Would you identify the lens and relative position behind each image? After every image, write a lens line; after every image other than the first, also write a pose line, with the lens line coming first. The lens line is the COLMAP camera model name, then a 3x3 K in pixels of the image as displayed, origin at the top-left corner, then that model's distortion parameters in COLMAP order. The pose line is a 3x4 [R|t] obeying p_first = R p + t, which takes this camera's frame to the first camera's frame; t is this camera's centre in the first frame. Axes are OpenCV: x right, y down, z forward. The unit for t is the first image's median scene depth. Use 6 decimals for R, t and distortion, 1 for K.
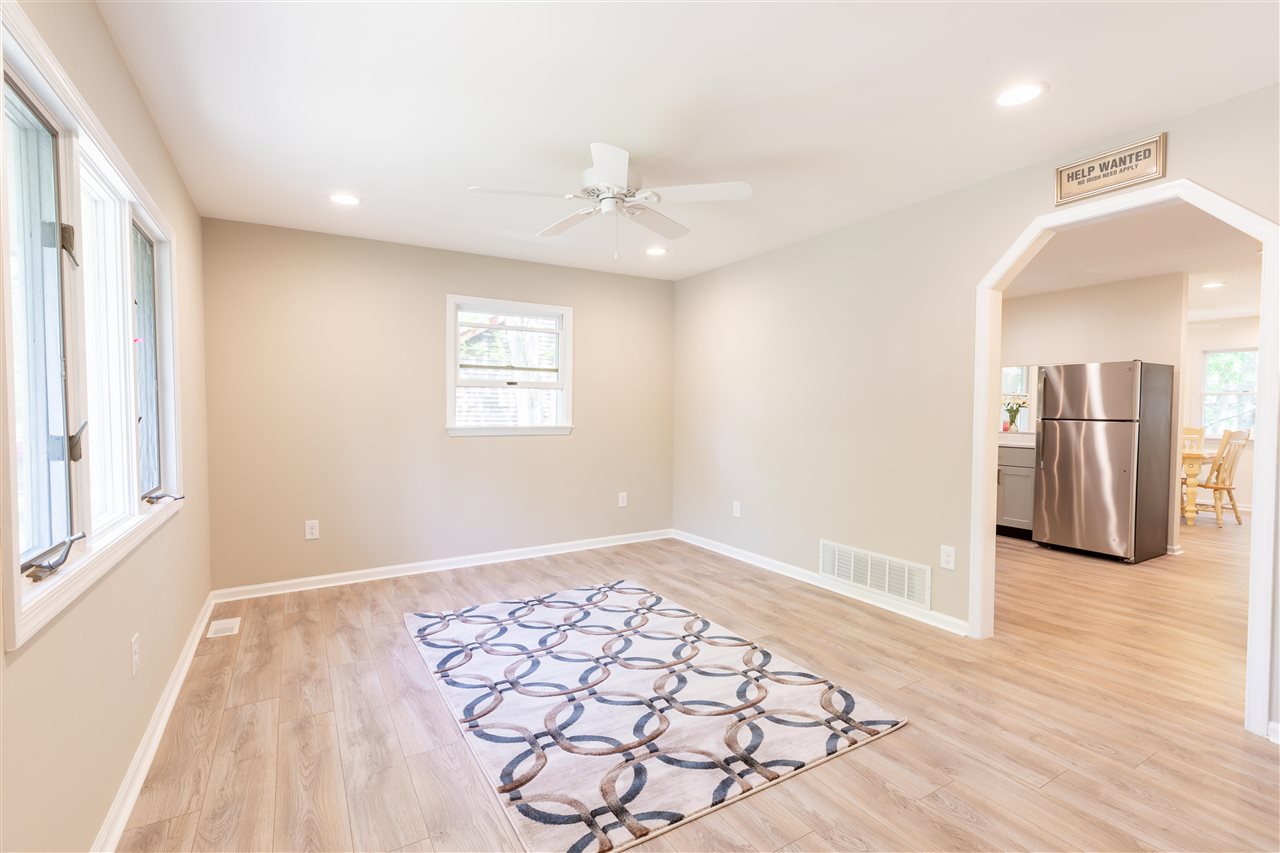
lens RADIAL K [[587.8, 0, 640.0], [0, 587.8, 426.5], [0, 0, 1]] dist [0.002904, 0.000121]
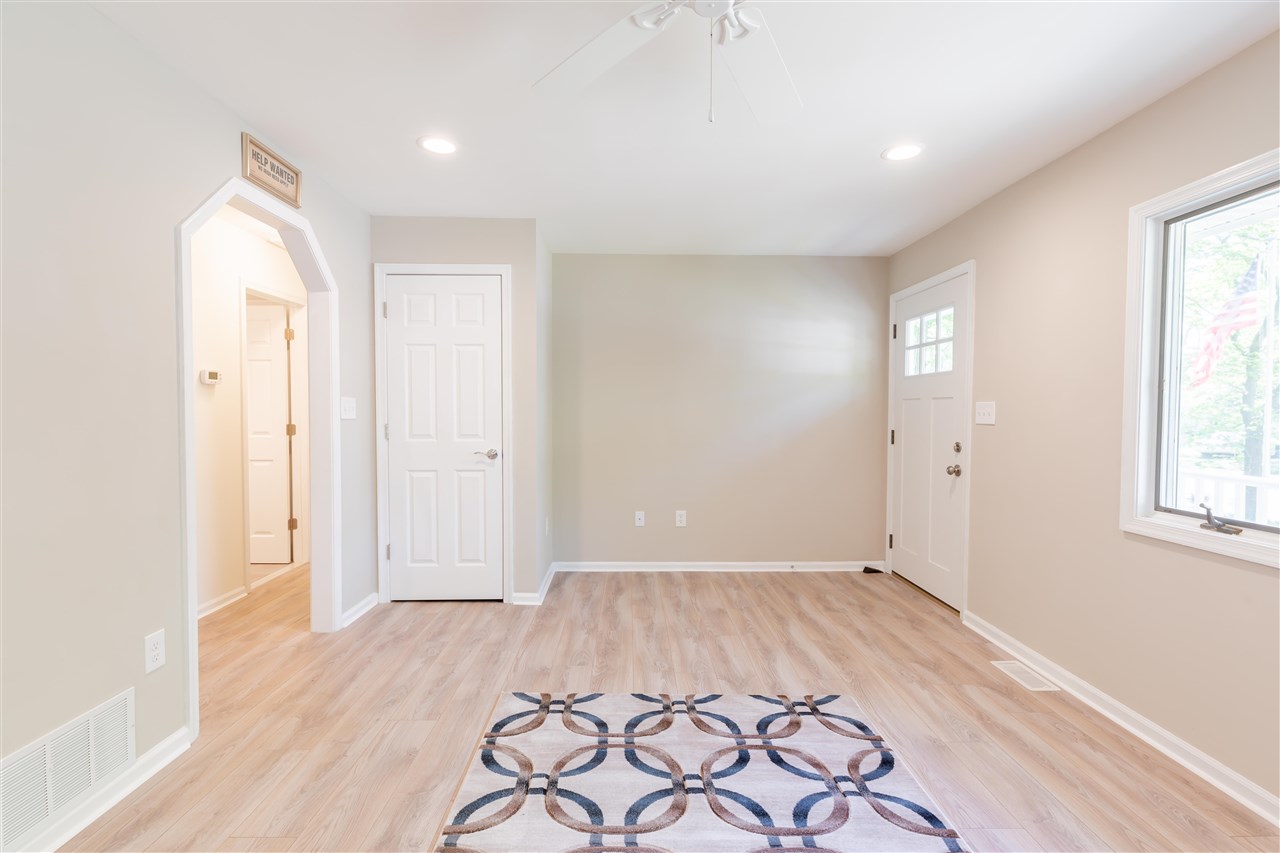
lens RADIAL K [[570.8, 0, 640.0], [0, 570.8, 426.5], [0, 0, 1]] dist [0.004047, 0.000785]
pose [[-0.867842, -0.023061, 0.496304, -0.246953], [0.006732, 0.998285, 0.058158, -0.049806], [-0.496794, 0.053813, -0.866198, 1.524770]]
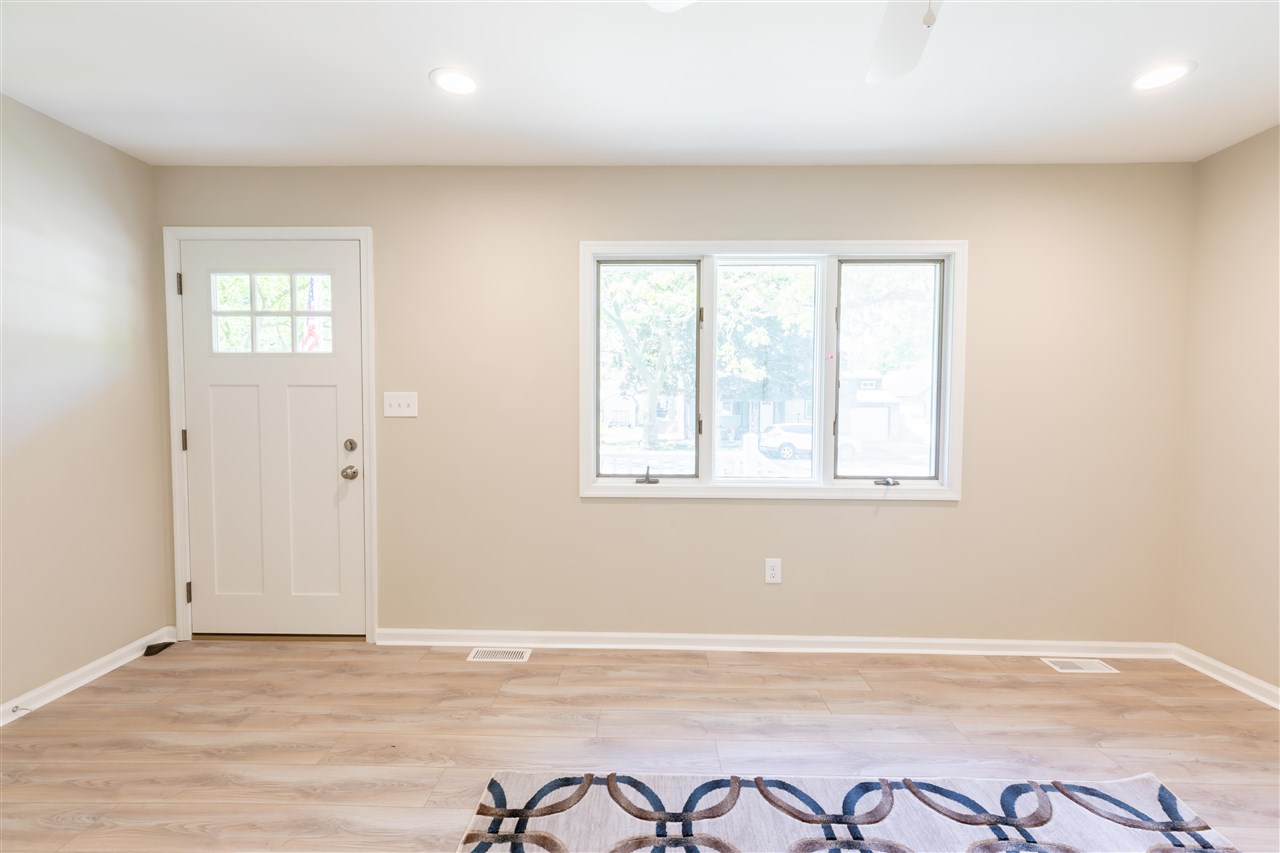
lens RADIAL K [[570.8, 0, 640.0], [0, 570.8, 426.5], [0, 0, 1]] dist [0.004047, 0.000785]
pose [[-0.532159, 0.028639, -0.846160, 0.404925], [-0.033775, 0.997914, 0.055016, -0.036716], [0.845970, 0.057856, -0.530082, 1.088987]]
